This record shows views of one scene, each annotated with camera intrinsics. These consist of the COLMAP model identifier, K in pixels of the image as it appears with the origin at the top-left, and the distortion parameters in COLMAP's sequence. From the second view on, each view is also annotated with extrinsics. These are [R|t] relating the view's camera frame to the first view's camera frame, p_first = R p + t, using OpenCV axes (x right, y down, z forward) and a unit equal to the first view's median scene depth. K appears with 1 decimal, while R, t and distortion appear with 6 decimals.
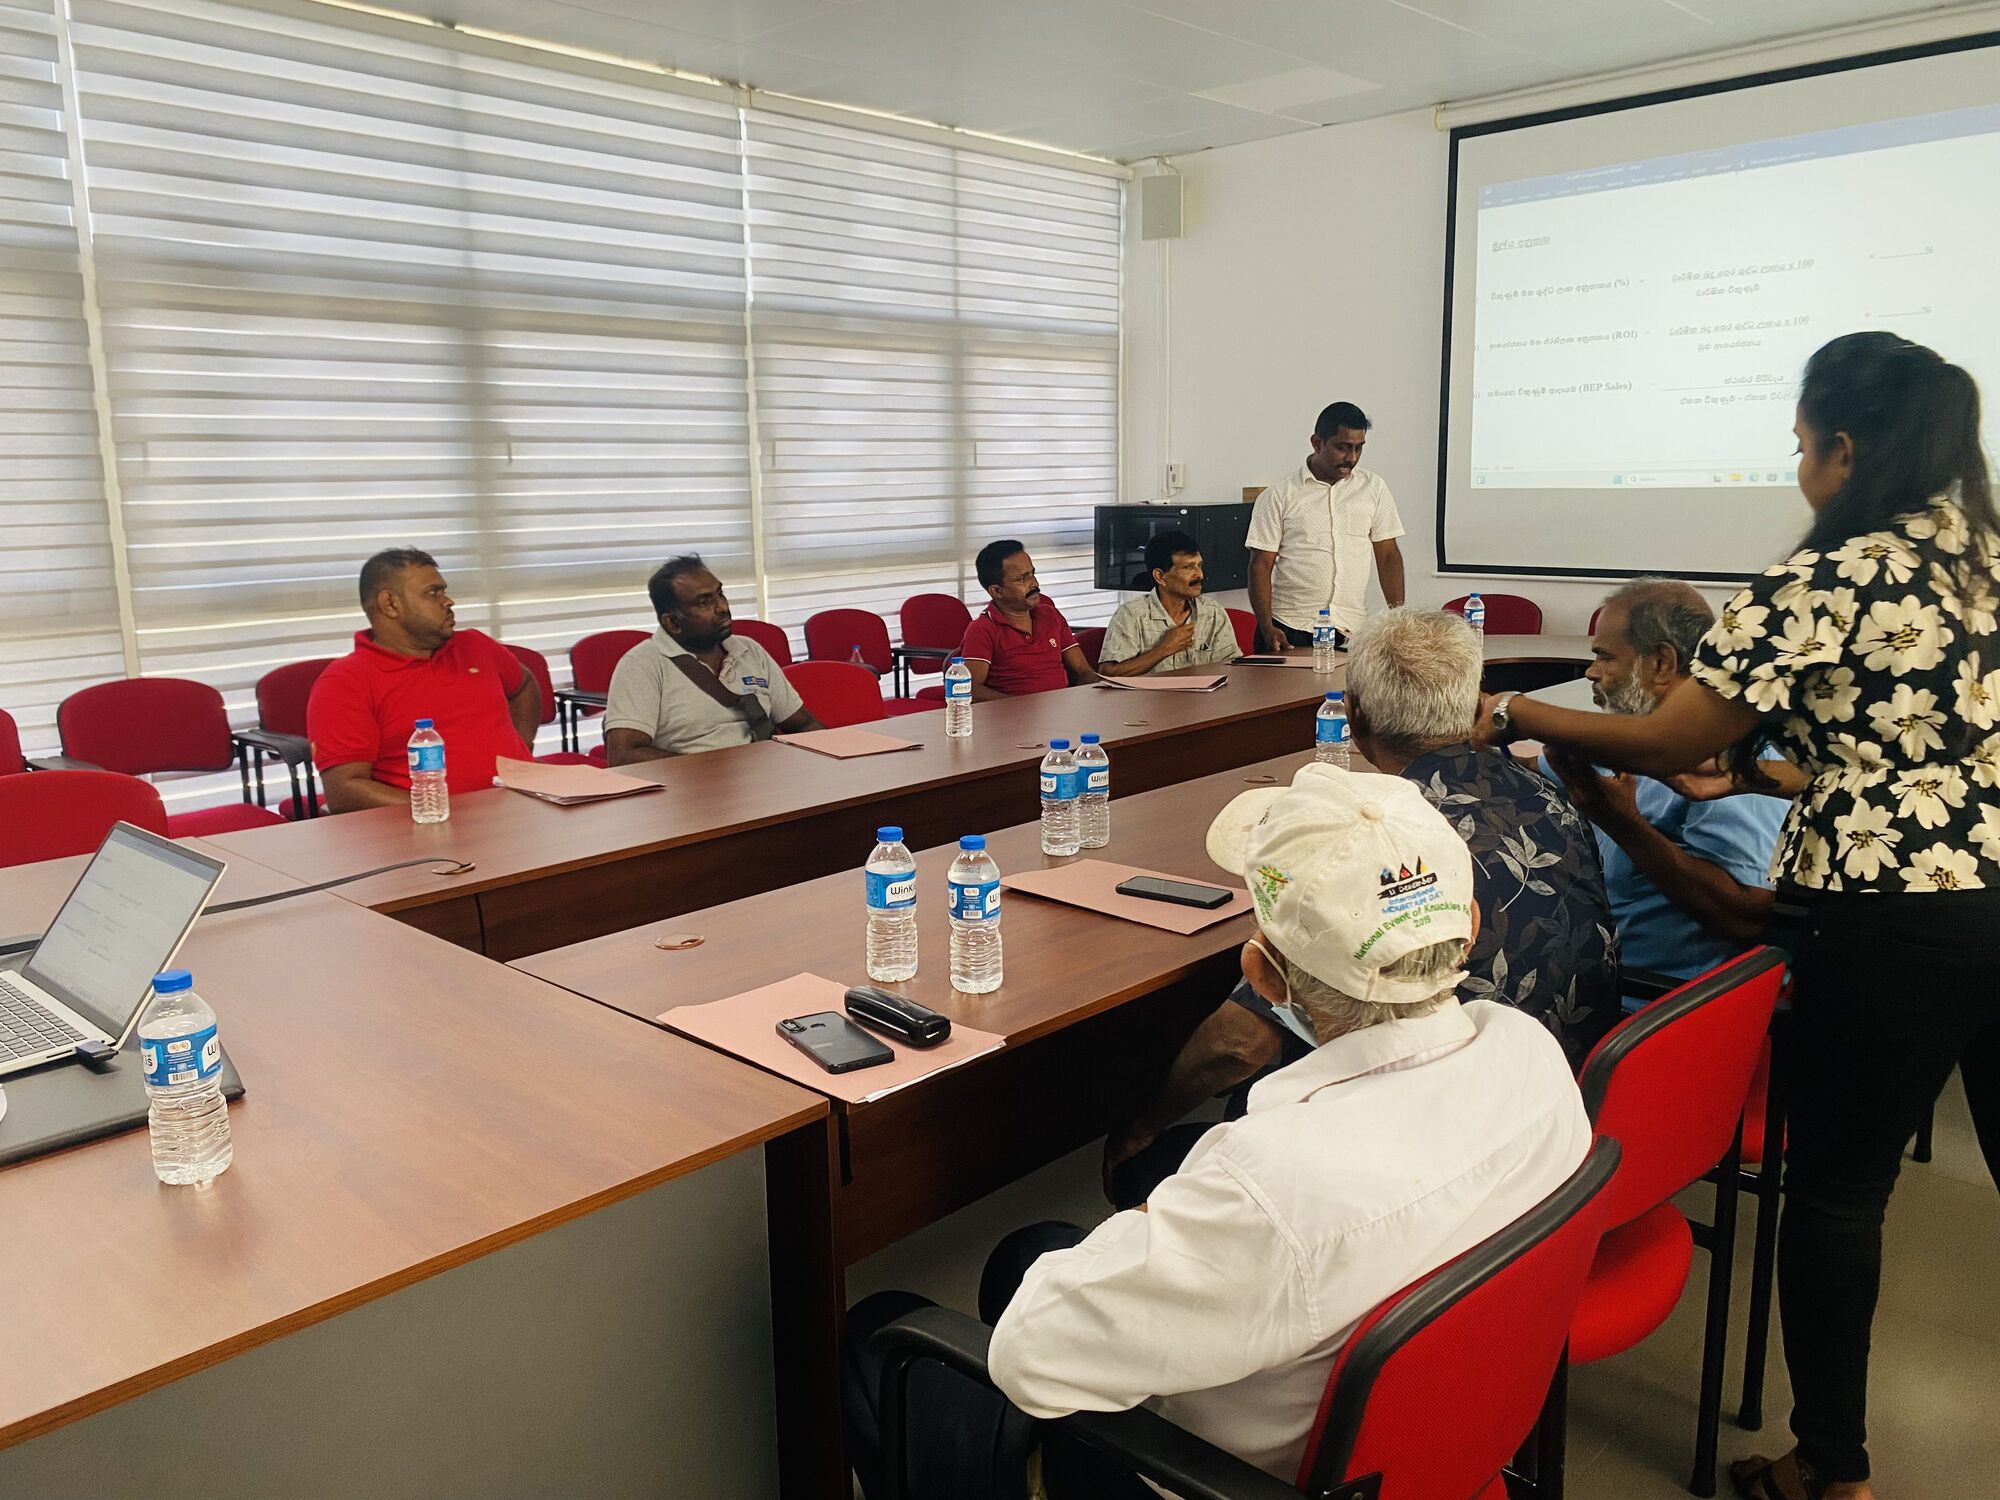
lens RADIAL K [[1511.3, 0, 999.2], [0, 1511.3, 753.3], [0, 0, 1]] dist [0.029132, -0.017022]
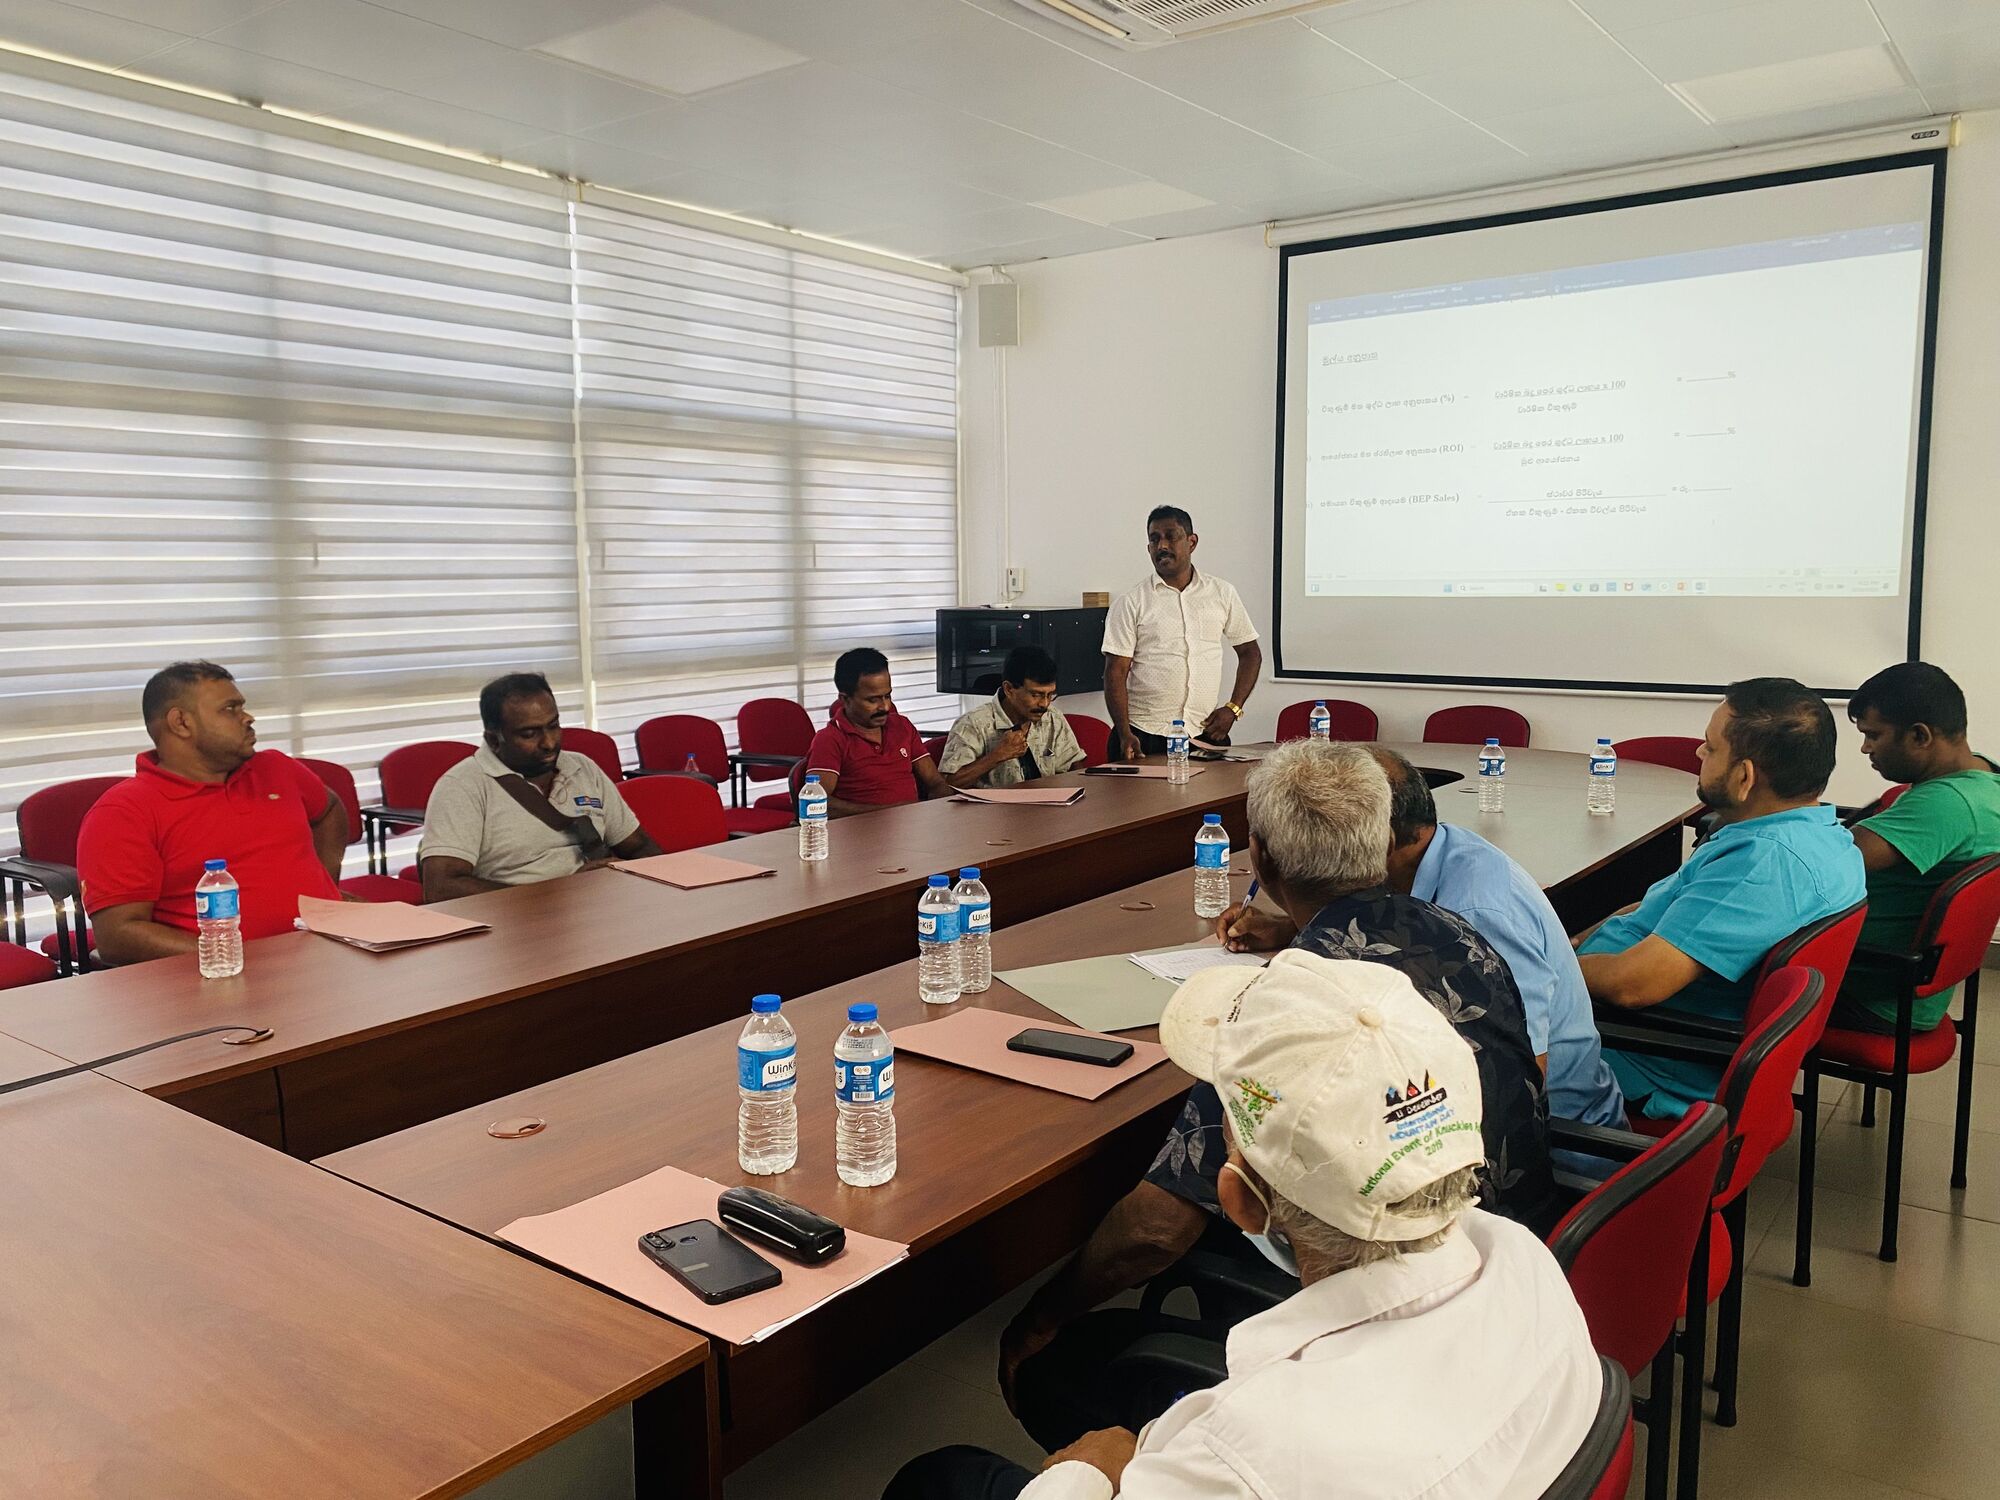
lens RADIAL K [[1511.3, 0, 991.4], [0, 1511.3, 762.7], [0, 0, 1]] dist [0.029132, -0.017022]
pose [[0.993952, -0.006504, 0.109620, -0.013700], [0.012570, 0.998422, -0.054734, -0.013691], [-0.109091, 0.055781, 0.992465, 0.035594]]
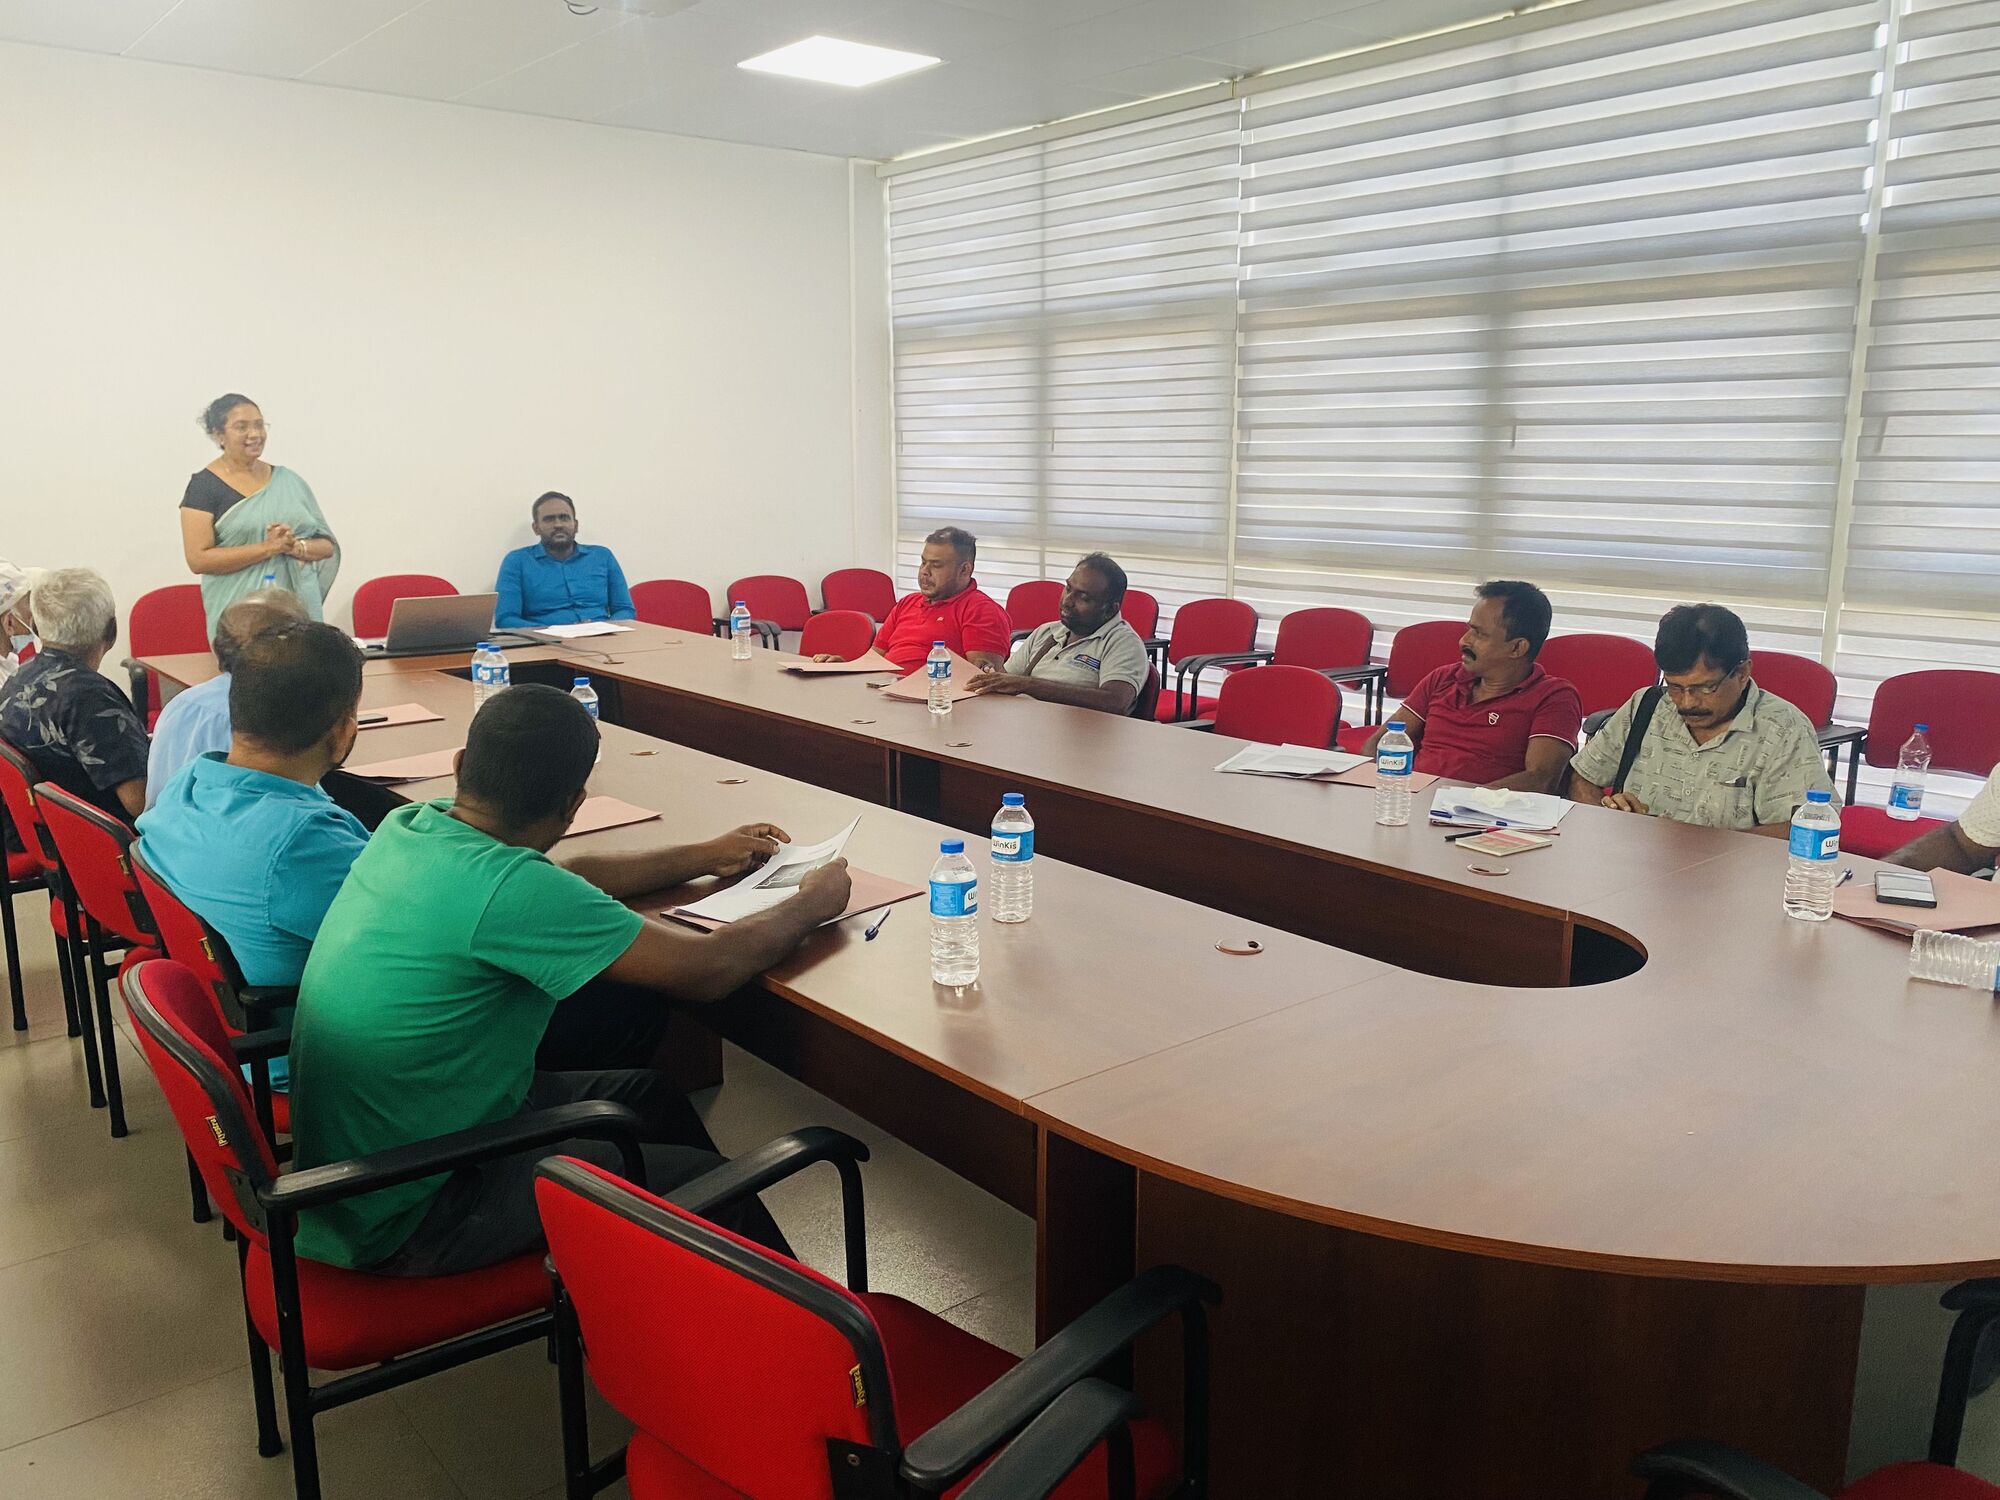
lens RADIAL K [[1511.3, 0, 990.0], [0, 1511.3, 762.9], [0, 0, 1]] dist [0.029132, -0.017022]
pose [[-0.080864, 0.214965, -0.973268, 0.792792], [-0.188891, 0.955466, 0.226727, -0.170842], [0.978663, 0.202175, -0.036658, 0.826078]]
